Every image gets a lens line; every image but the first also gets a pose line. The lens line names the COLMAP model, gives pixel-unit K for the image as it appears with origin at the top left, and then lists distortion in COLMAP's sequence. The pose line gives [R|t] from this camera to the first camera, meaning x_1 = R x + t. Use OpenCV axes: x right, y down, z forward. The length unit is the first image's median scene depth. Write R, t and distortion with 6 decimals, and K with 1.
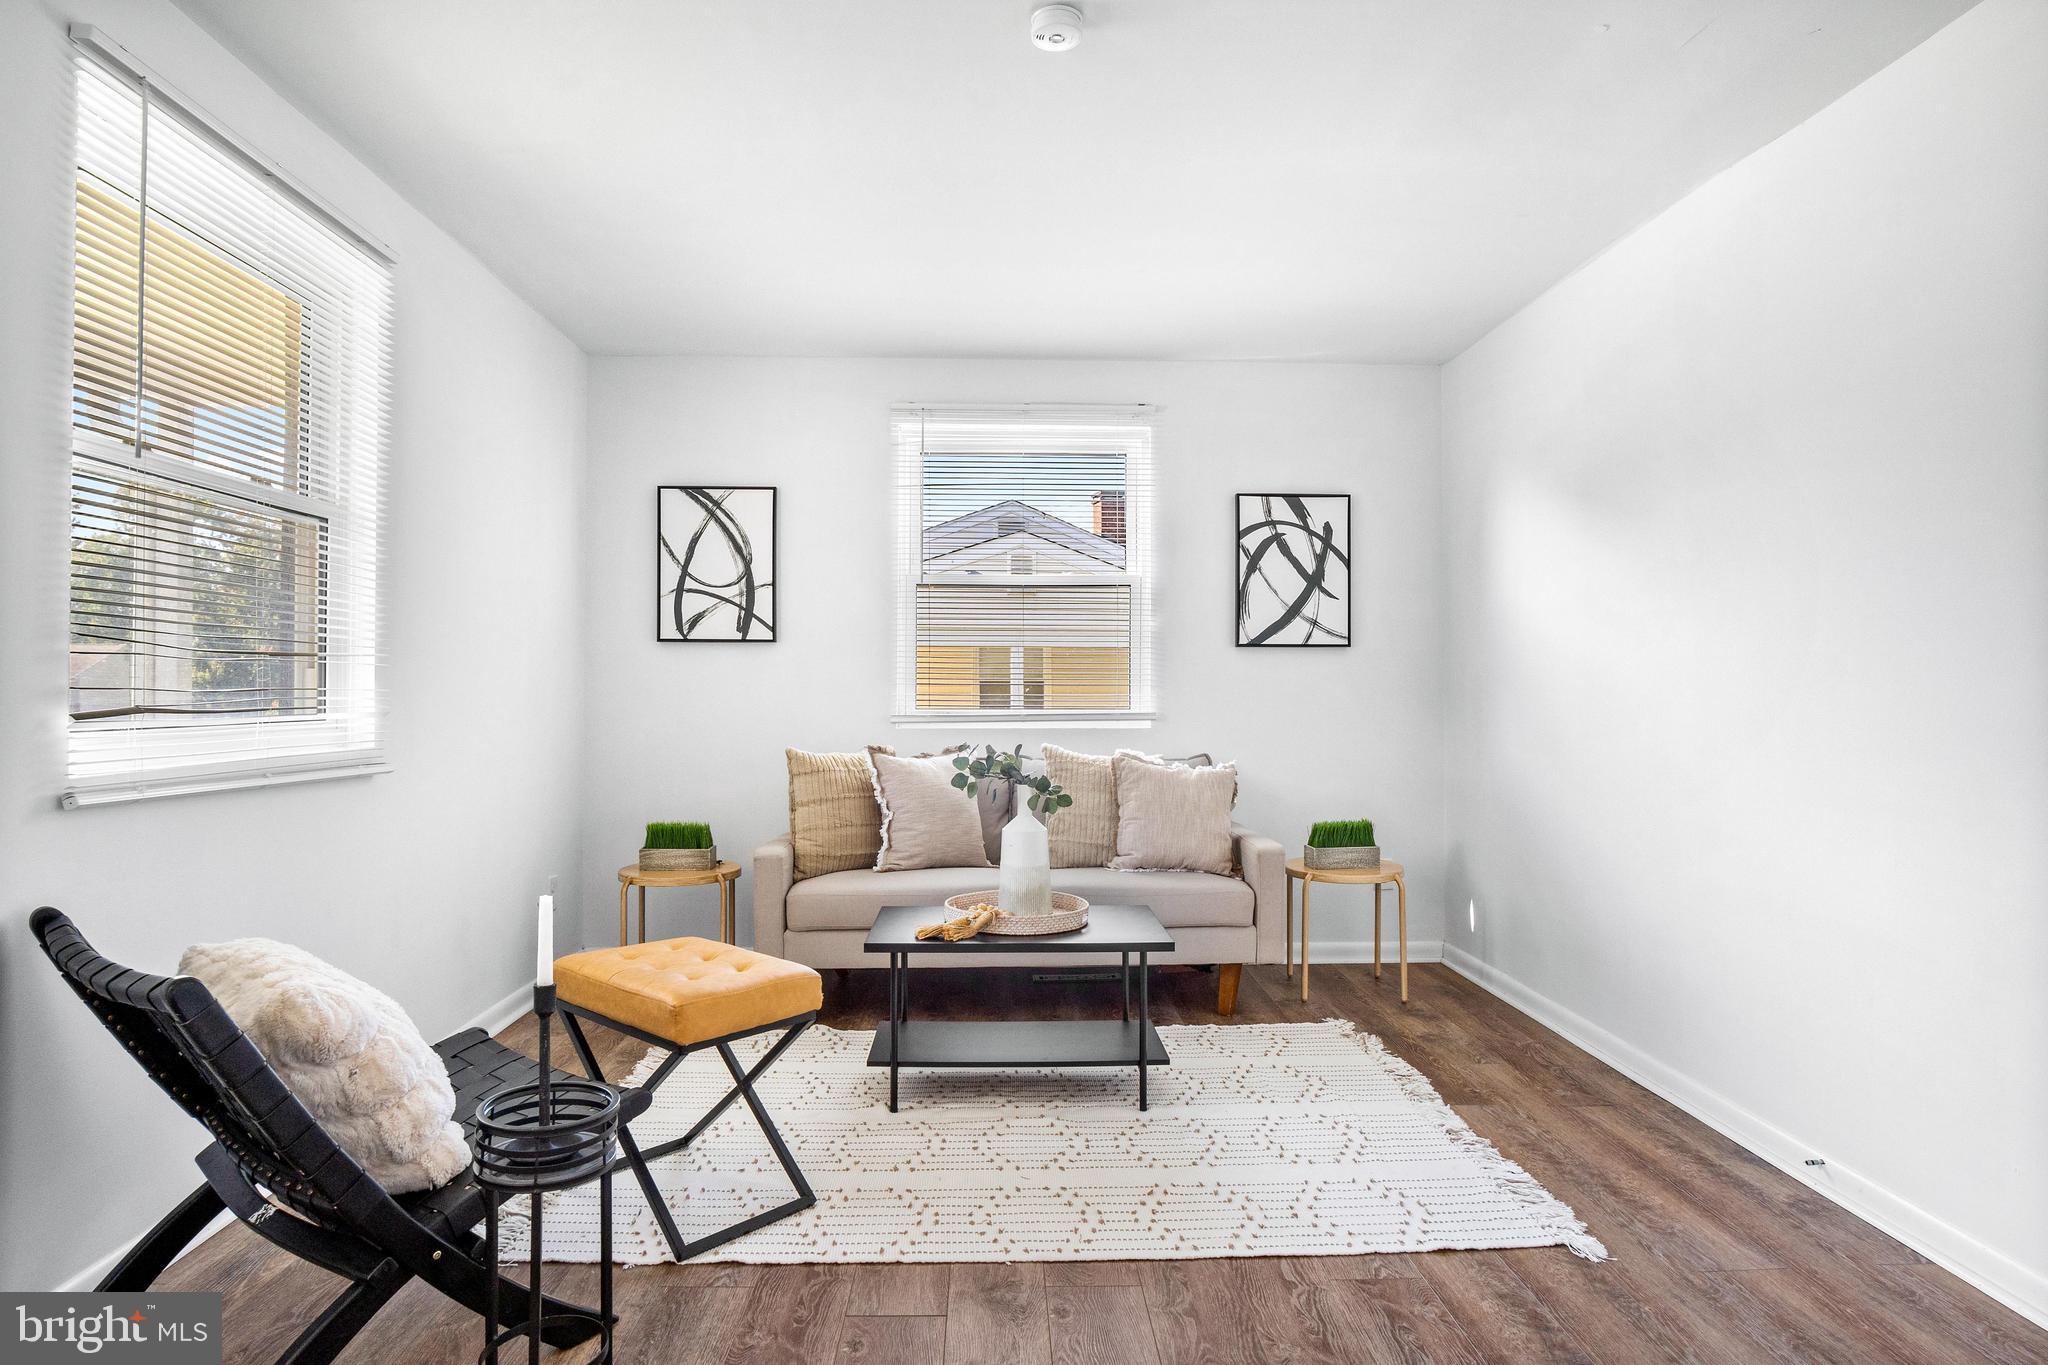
lens RADIAL K [[1157.6, 0, 1022.6], [0, 1157.6, 684.1], [0, 0, 1]] dist [-0.002877, 0.002882]
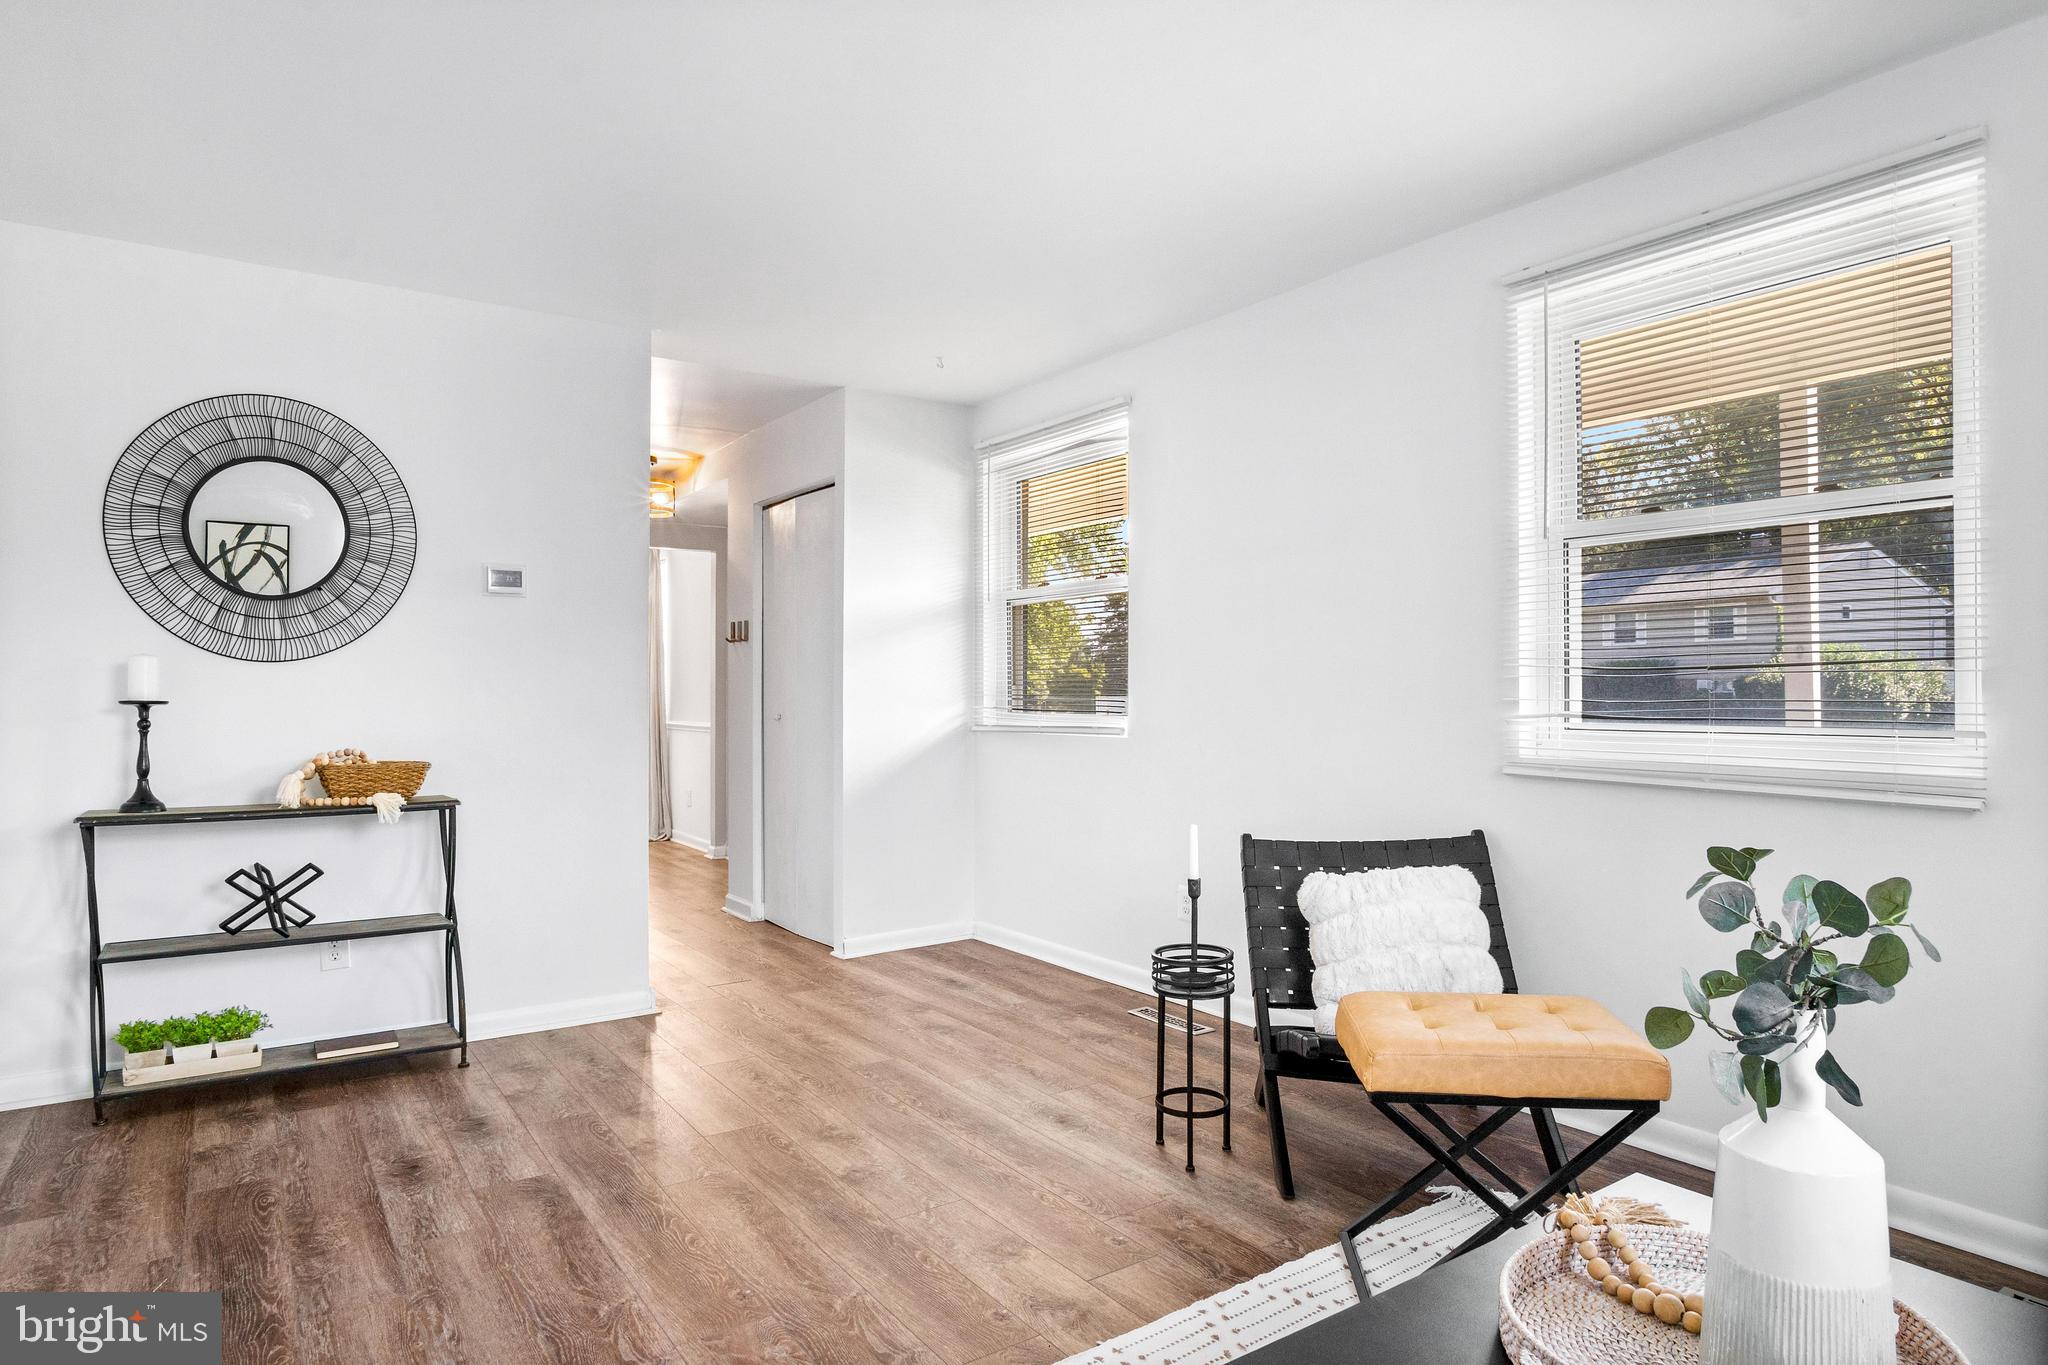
lens RADIAL K [[1157.6, 0, 1024.1], [0, 1157.6, 692.0], [0, 0, 1]] dist [-0.002877, 0.002882]
pose [[-0.838171, -0.002915, -0.545400, 0.571925], [0.001882, 0.999964, -0.008236, 0.005360], [0.545404, -0.007930, -0.838136, 1.871994]]
